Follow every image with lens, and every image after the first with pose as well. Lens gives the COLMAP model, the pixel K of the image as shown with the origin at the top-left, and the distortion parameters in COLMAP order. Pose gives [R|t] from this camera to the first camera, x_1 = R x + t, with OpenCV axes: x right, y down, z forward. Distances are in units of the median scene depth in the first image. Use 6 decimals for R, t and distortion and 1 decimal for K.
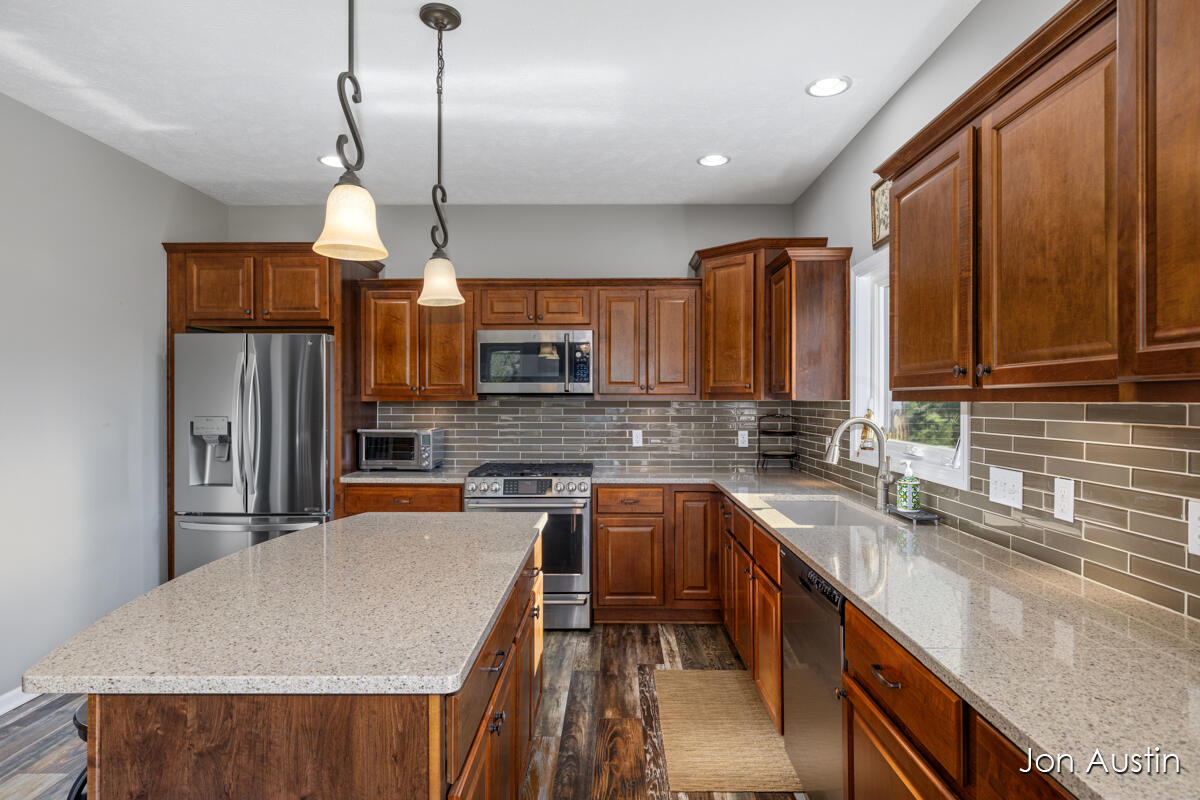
lens RADIAL K [[639.7, 0, 605.5], [0, 639.7, 399.4], [0, 0, 1]] dist [-0.001431, 0.000656]
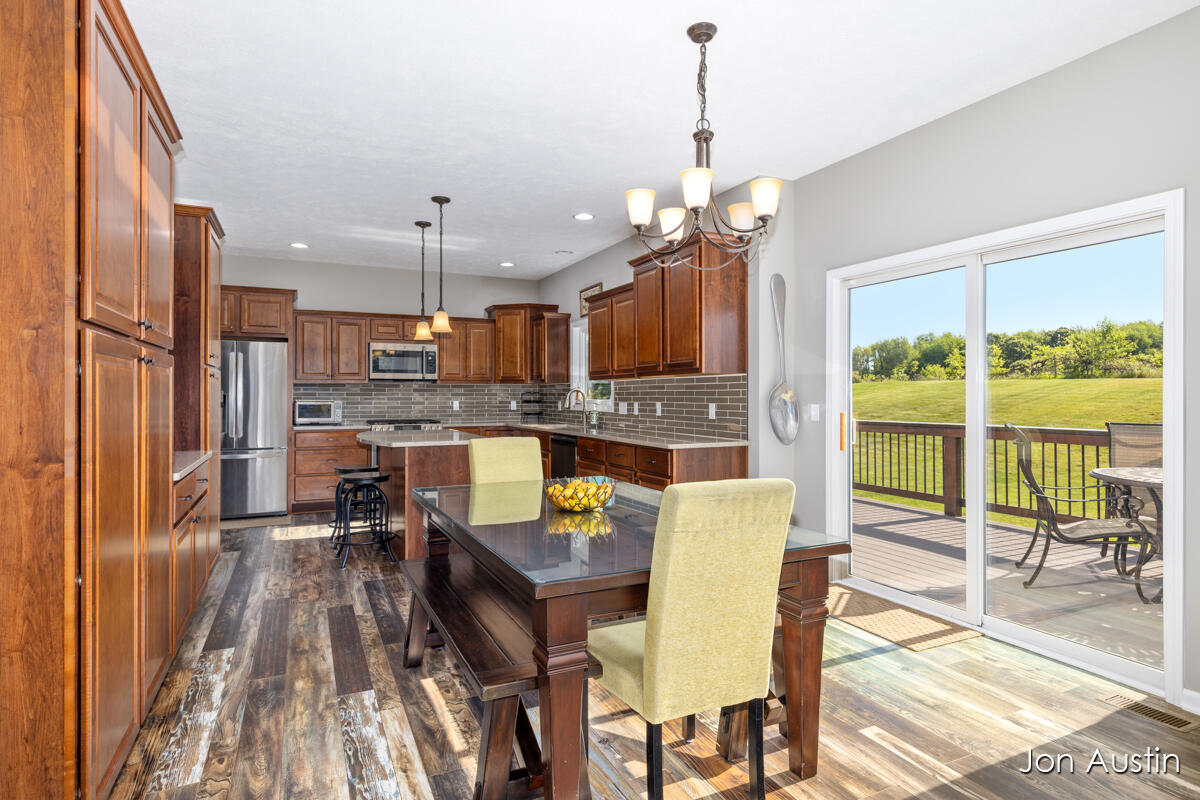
lens RADIAL K [[645.3, 0, 606.6], [0, 645.3, 394.1], [0, 0, 1]] dist [-0.002948, 0.000259]
pose [[0.896223, 0.000226, 0.443603, -0.430305], [0.001639, 0.999991, -0.003821, 0.042660], [-0.443600, 0.004151, 0.896215, -0.914689]]
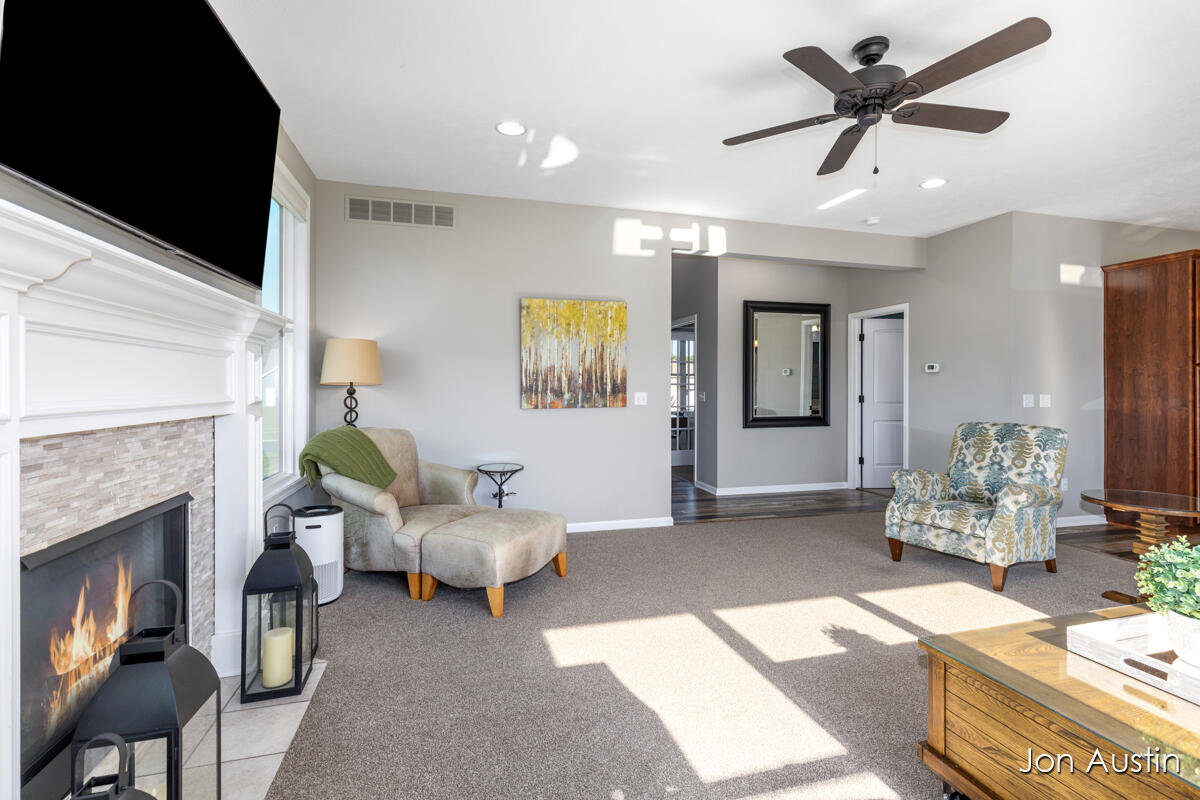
lens RADIAL K [[544.1, 0, 607.7], [0, 544.1, 387.4], [0, 0, 1]] dist [0.002454, 0.000213]
pose [[0.268854, 0.000093, -0.963181, 0.232053], [-0.003139, 0.999995, -0.000780, 0.046833], [0.963176, 0.003233, 0.268852, -1.902461]]
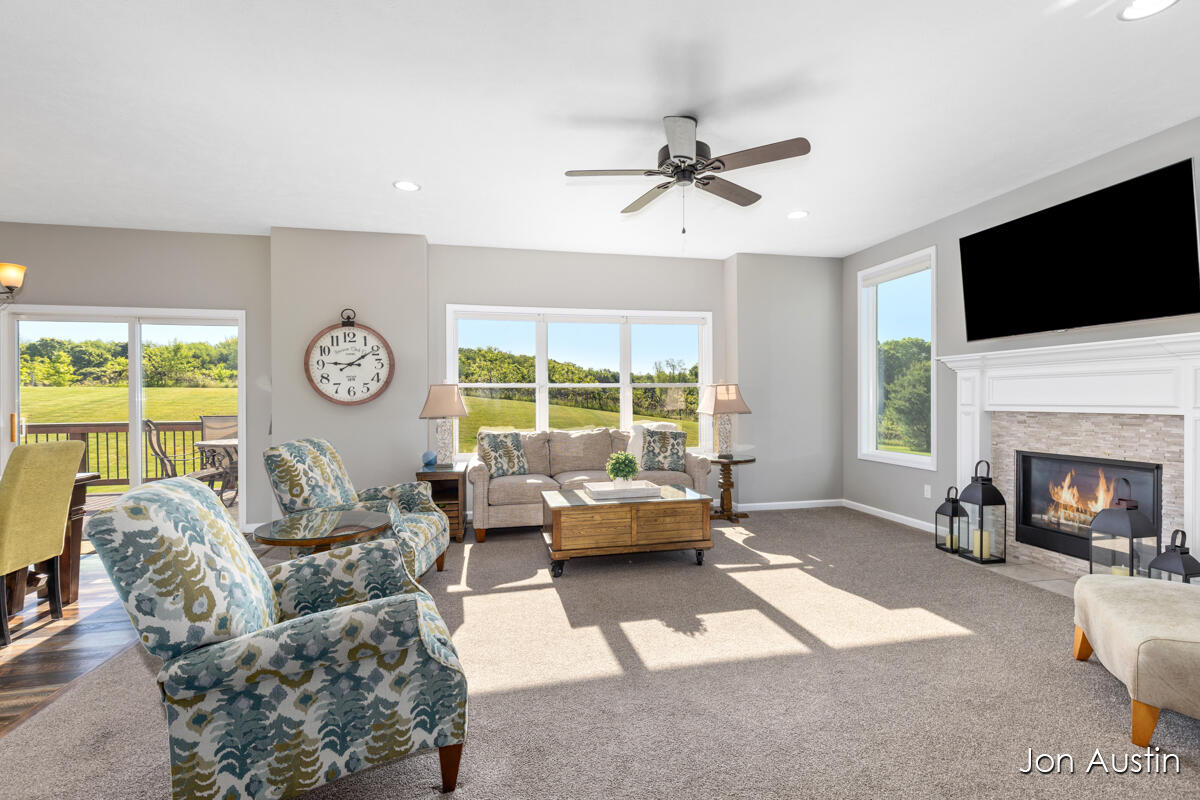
lens RADIAL K [[538.9, 0, 607.6], [0, 538.9, 393.8], [0, 0, 1]] dist [0.005592, -0.000095]
pose [[-0.226350, 0.009260, 0.974002, -1.075855], [0.007894, 0.999939, -0.007672, 0.045860], [-0.974014, 0.005953, -0.226409, -1.138580]]
